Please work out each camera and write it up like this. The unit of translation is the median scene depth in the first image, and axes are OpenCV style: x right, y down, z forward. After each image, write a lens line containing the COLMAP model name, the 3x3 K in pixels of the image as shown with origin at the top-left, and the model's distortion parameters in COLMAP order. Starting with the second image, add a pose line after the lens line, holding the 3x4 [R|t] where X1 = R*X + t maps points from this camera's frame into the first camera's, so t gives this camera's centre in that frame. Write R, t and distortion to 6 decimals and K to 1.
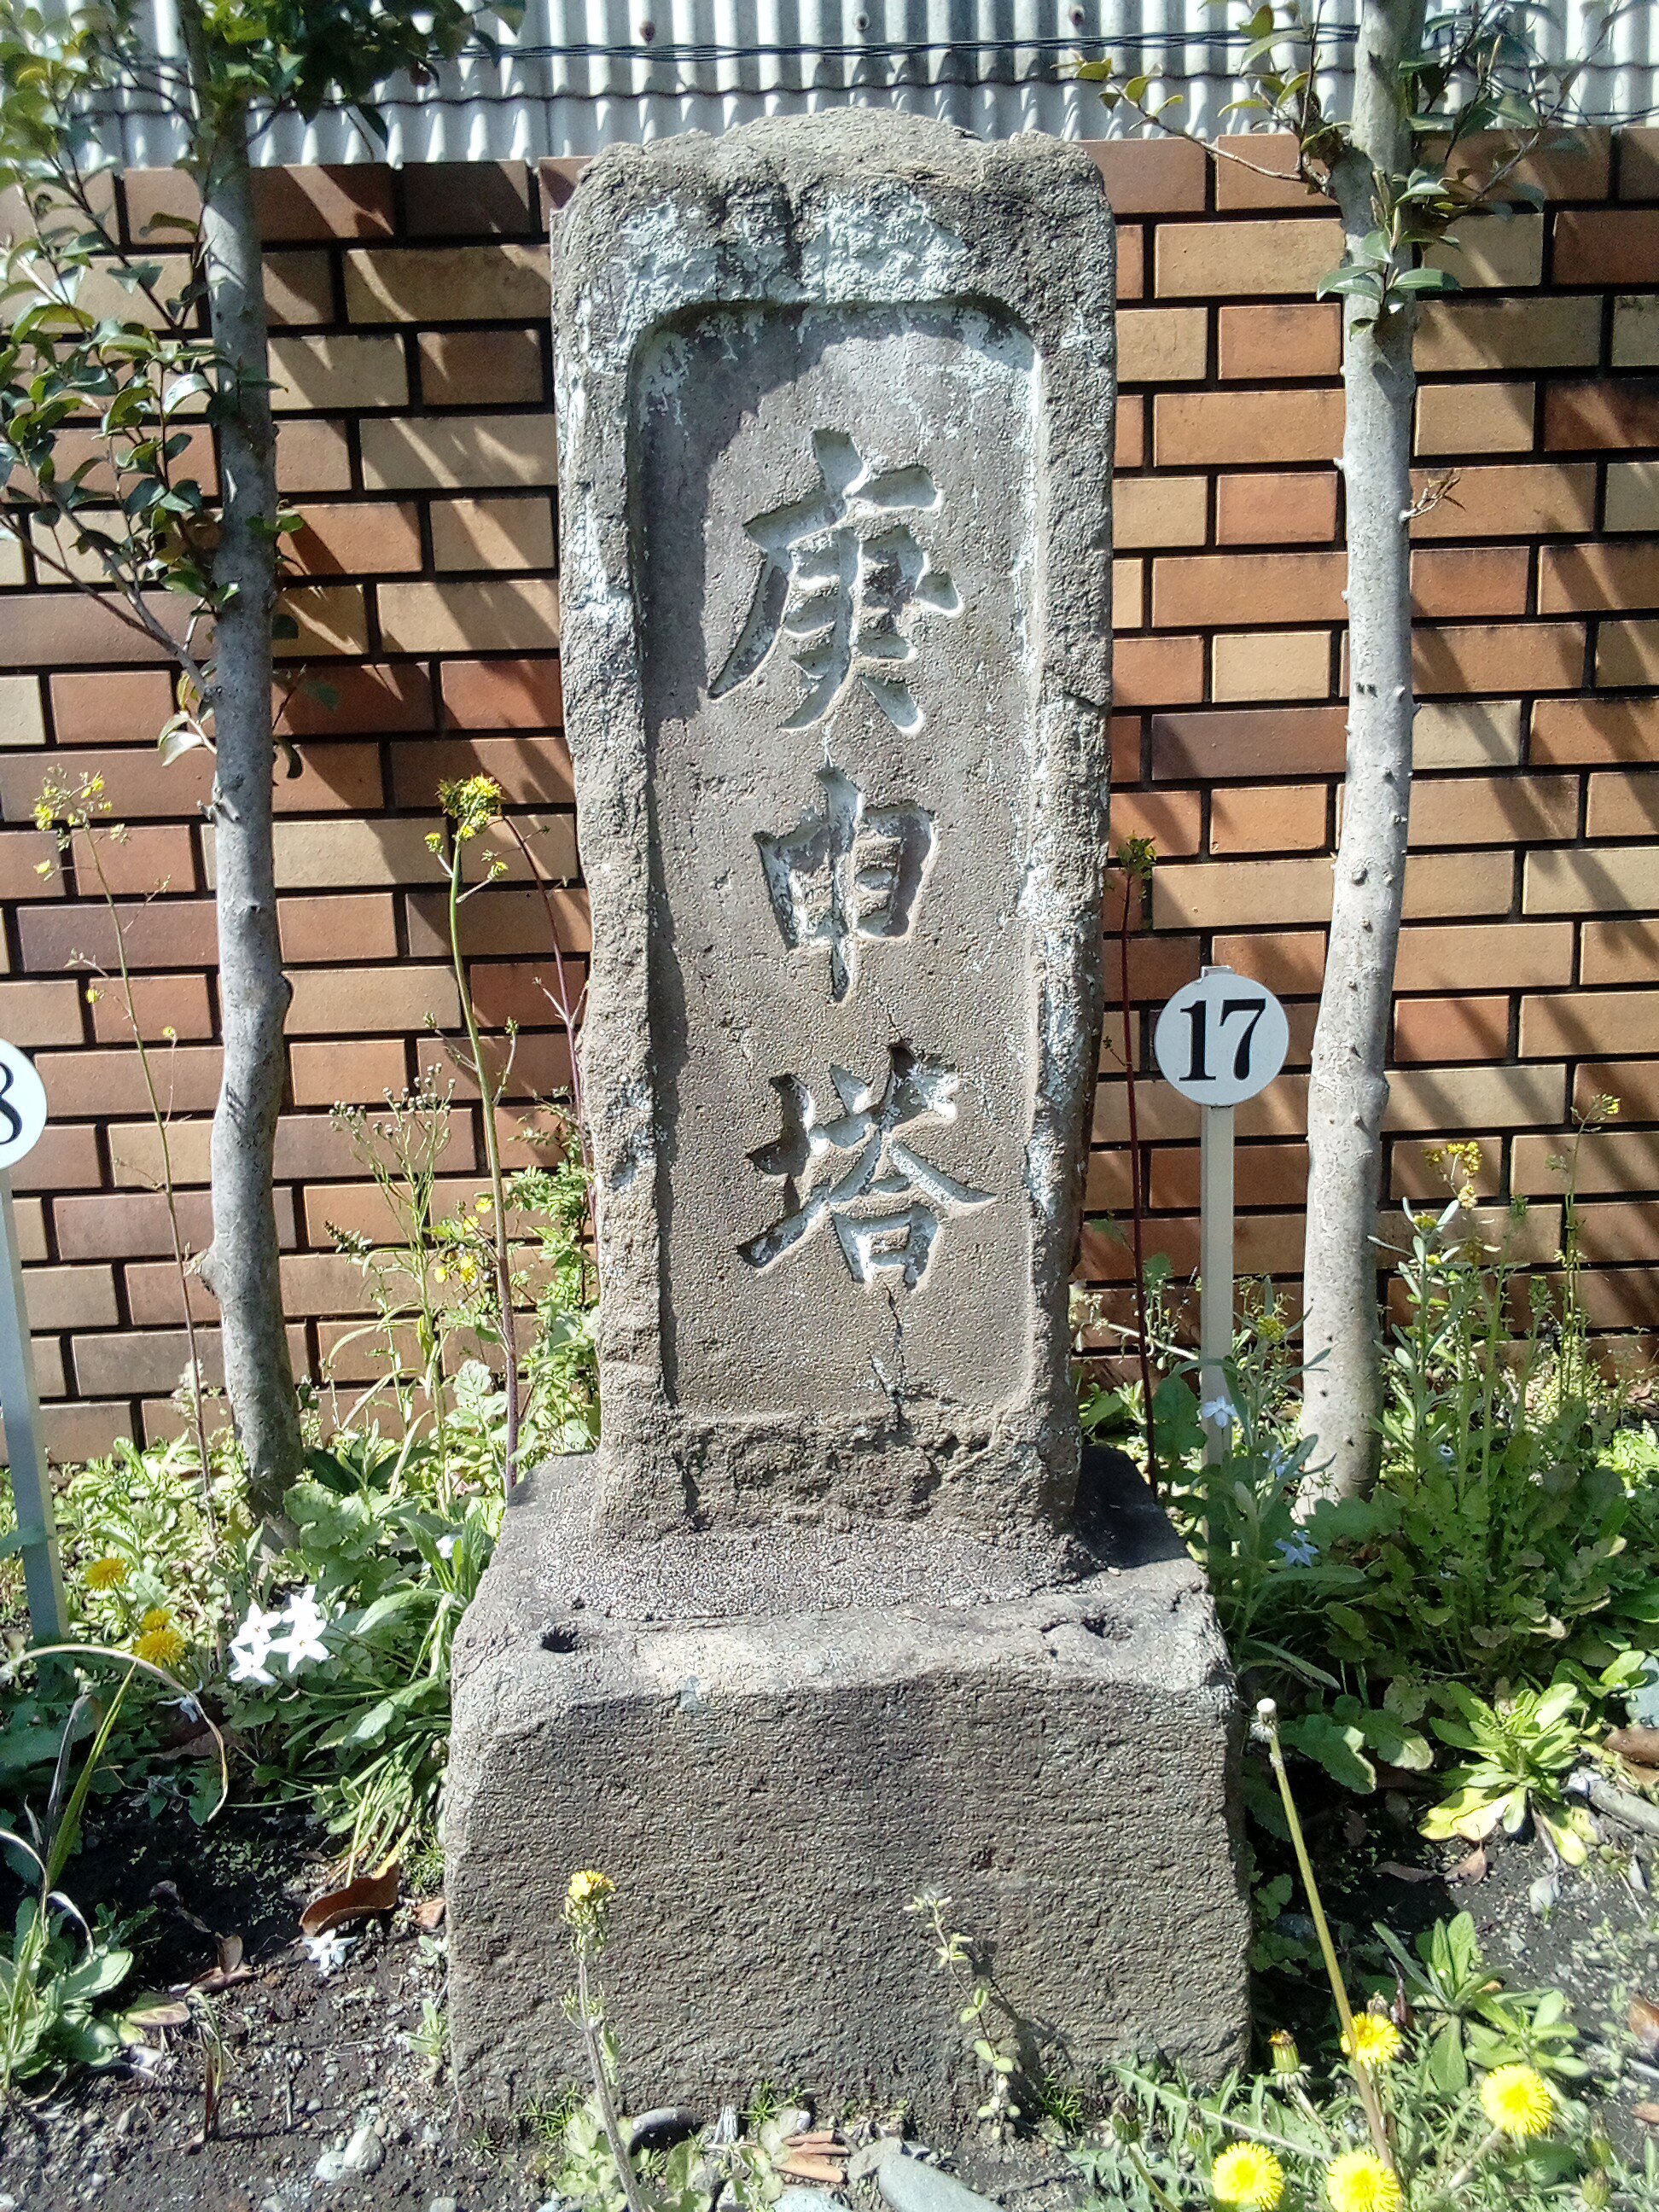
lens RADIAL K [[1850.5, 0, 829.5], [0, 1850.5, 1106.0], [0, 0, 1]] dist [0.017462, -0.017598]
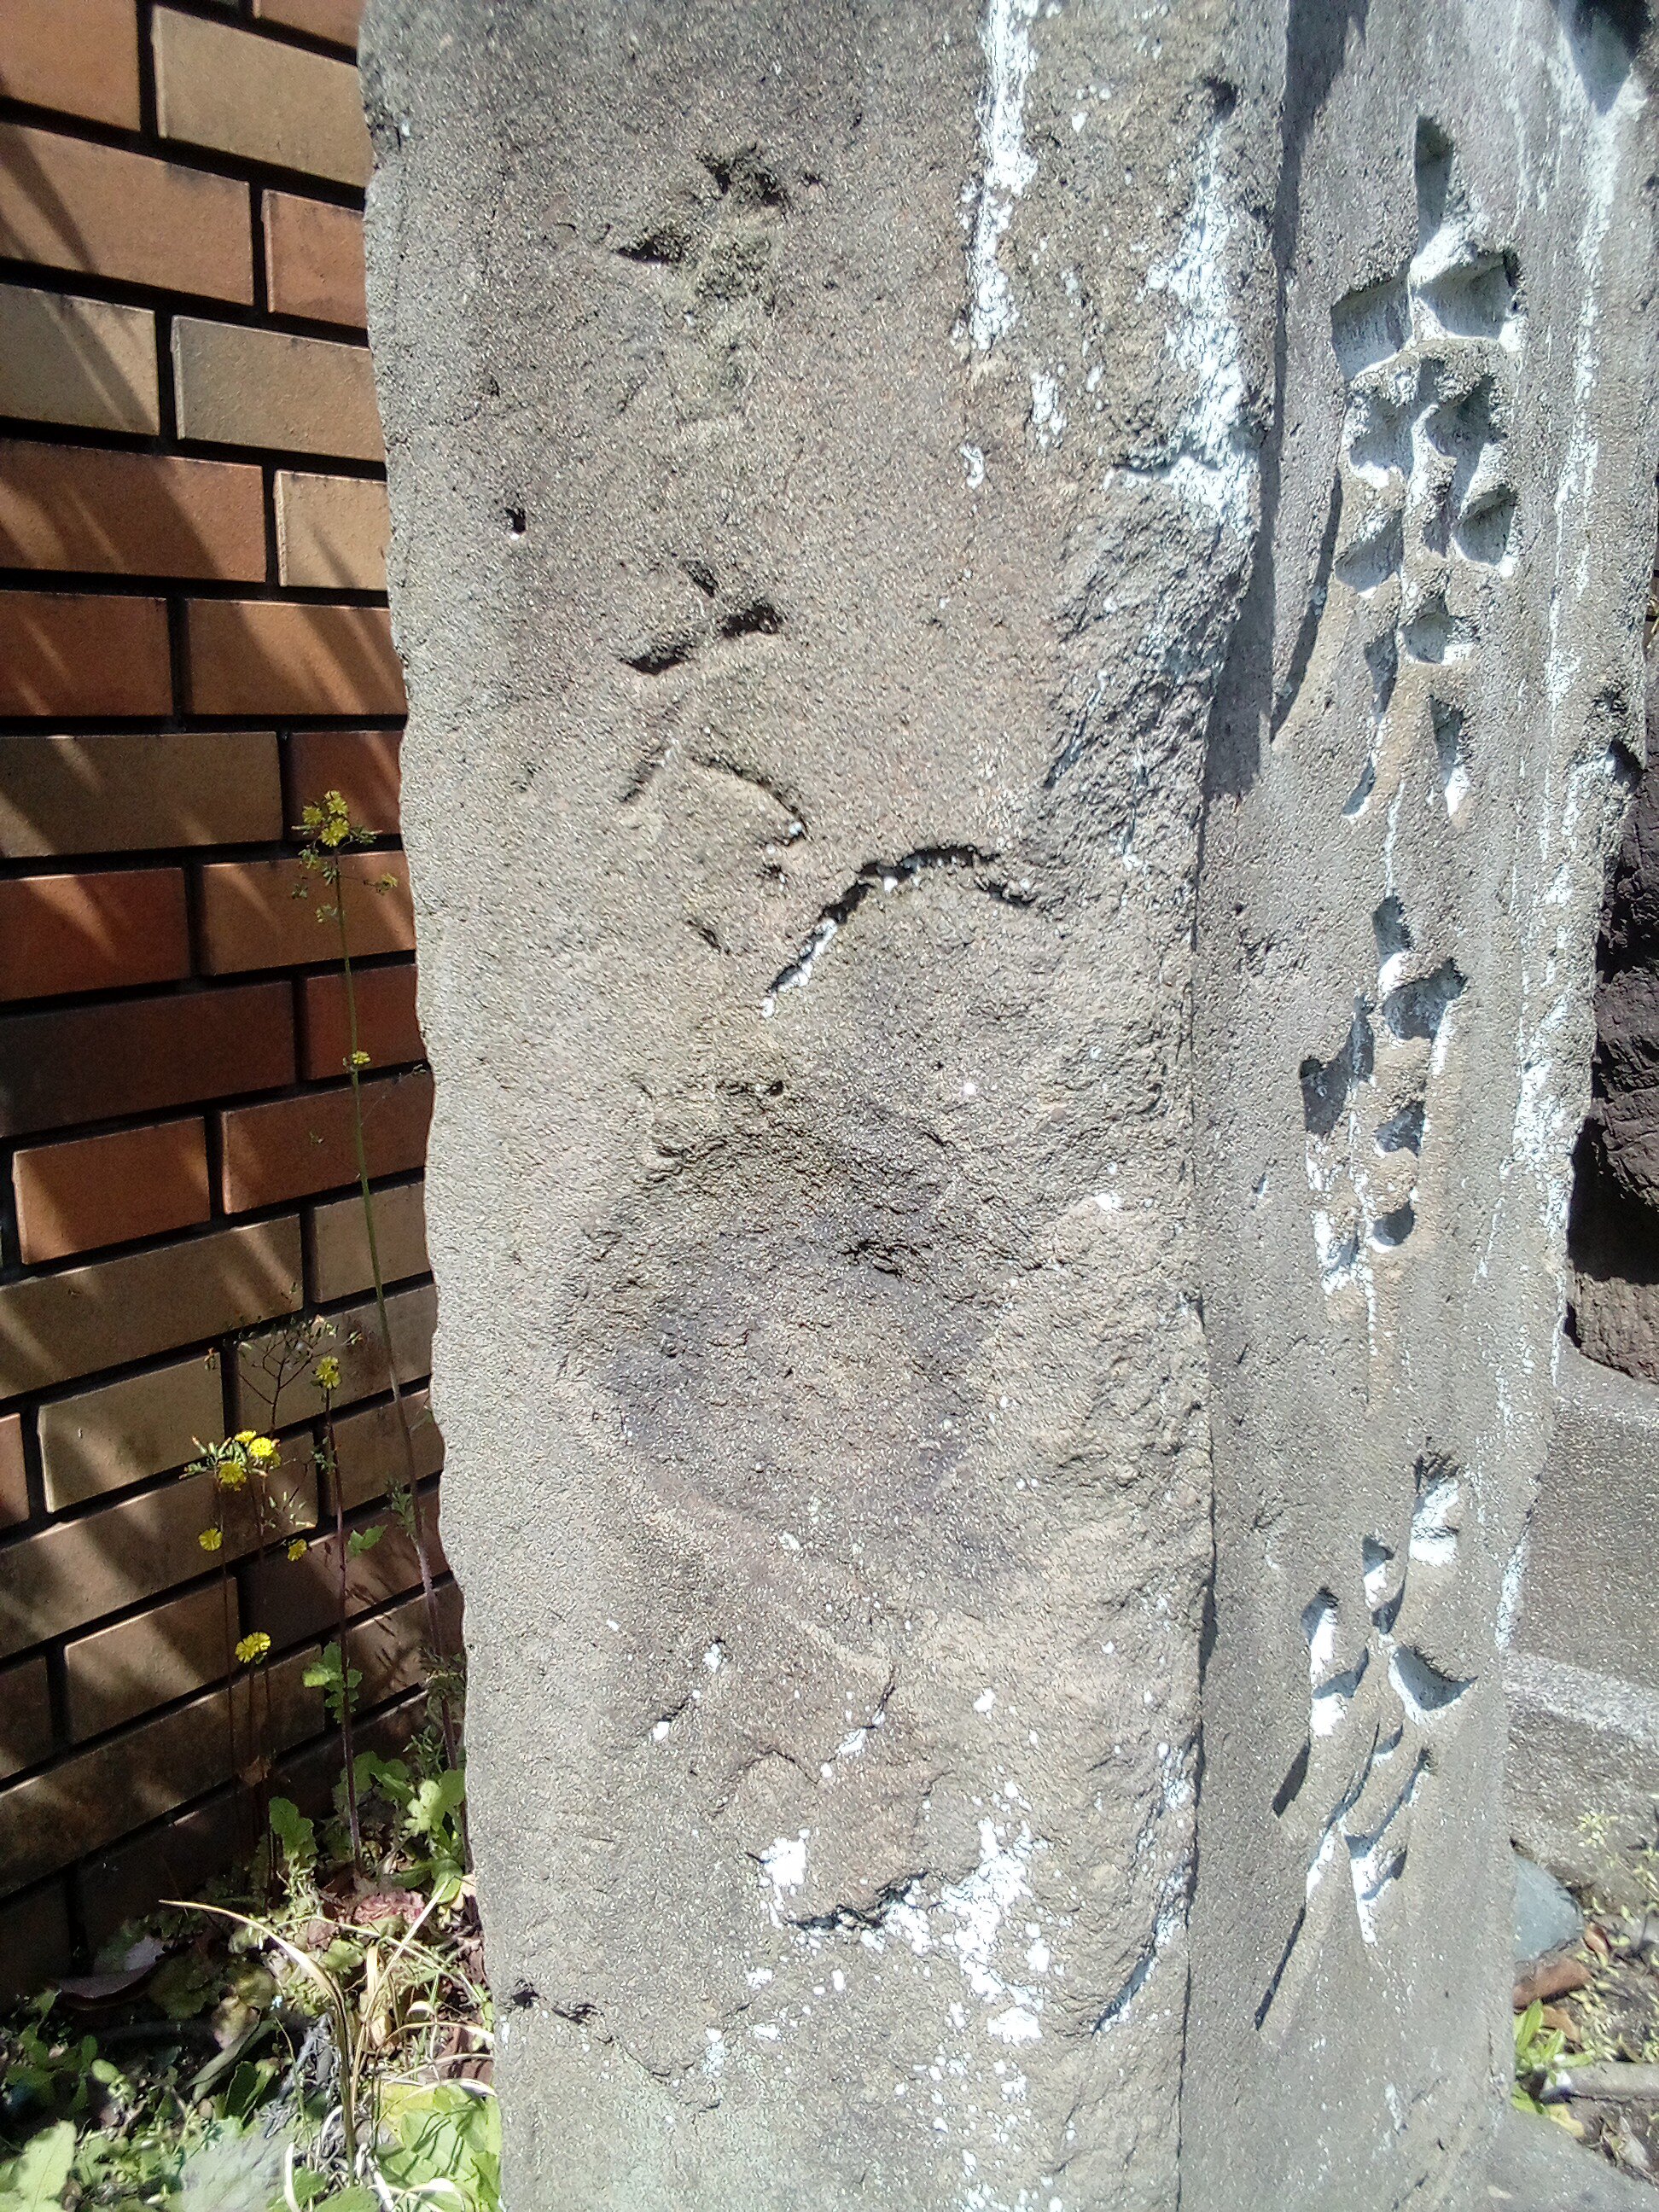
lens RADIAL K [[1850.5, 0, 829.5], [0, 1850.5, 1106.0], [0, 0, 1]] dist [0.017462, -0.017598]
pose [[0.658939, -0.131011, 0.740699, -0.429961], [0.157363, 0.986936, 0.034571, -0.172285], [-0.735551, 0.093778, 0.670947, 0.812784]]
